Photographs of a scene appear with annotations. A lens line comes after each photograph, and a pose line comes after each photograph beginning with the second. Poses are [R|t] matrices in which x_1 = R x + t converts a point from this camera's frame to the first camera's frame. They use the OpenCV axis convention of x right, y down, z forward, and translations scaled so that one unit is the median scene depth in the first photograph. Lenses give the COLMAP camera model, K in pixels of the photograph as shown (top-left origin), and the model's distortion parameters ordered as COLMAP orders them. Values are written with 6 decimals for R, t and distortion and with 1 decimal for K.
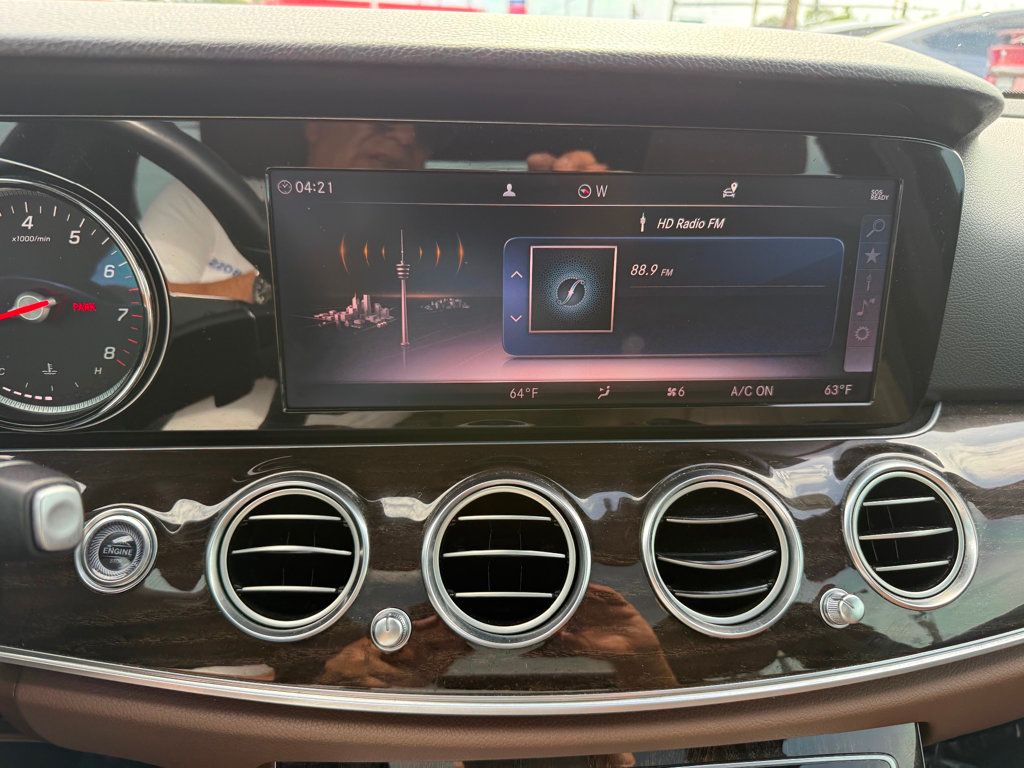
lens RADIAL K [[740.2, 0, 501.7], [0, 740.2, 402.2], [0, 0, 1]] dist [0.038557, -0.050521]
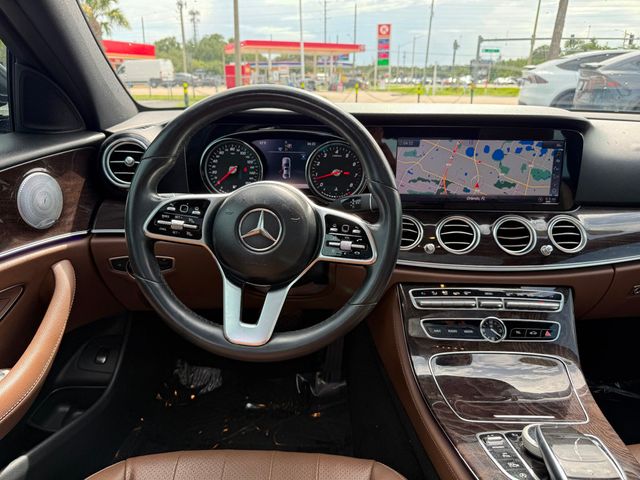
lens RADIAL K [[462.6, 0, 323.2], [0, 462.6, 244.6], [0, 0, 1]] dist [0.038557, -0.050521]
pose [[0.994913, 0.021255, -0.098466, -0.446881], [-0.029165, 0.996399, -0.079608, 0.464441], [0.096420, 0.082075, 0.991951, -1.467527]]
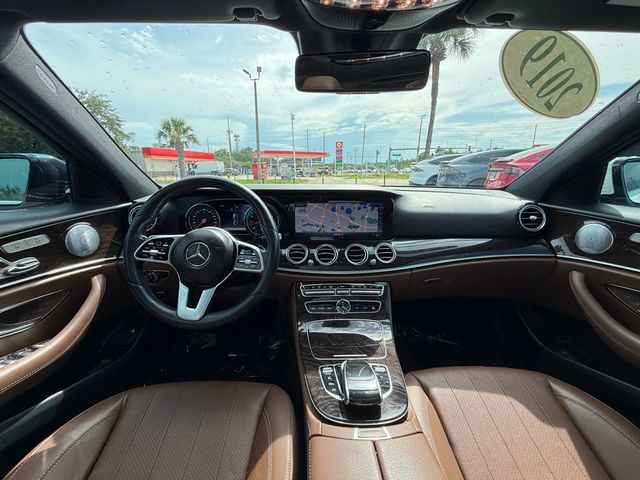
lens RADIAL K [[257.7, 0, 319.2], [0, 257.7, 243.8], [0, 0, 1]] dist [0.005577, -0.000472]
pose [[0.998081, -0.005460, -0.061683, 0.088952], [-0.003563, 0.989391, -0.145233, 0.455988], [0.061821, 0.145174, 0.987473, -1.439246]]
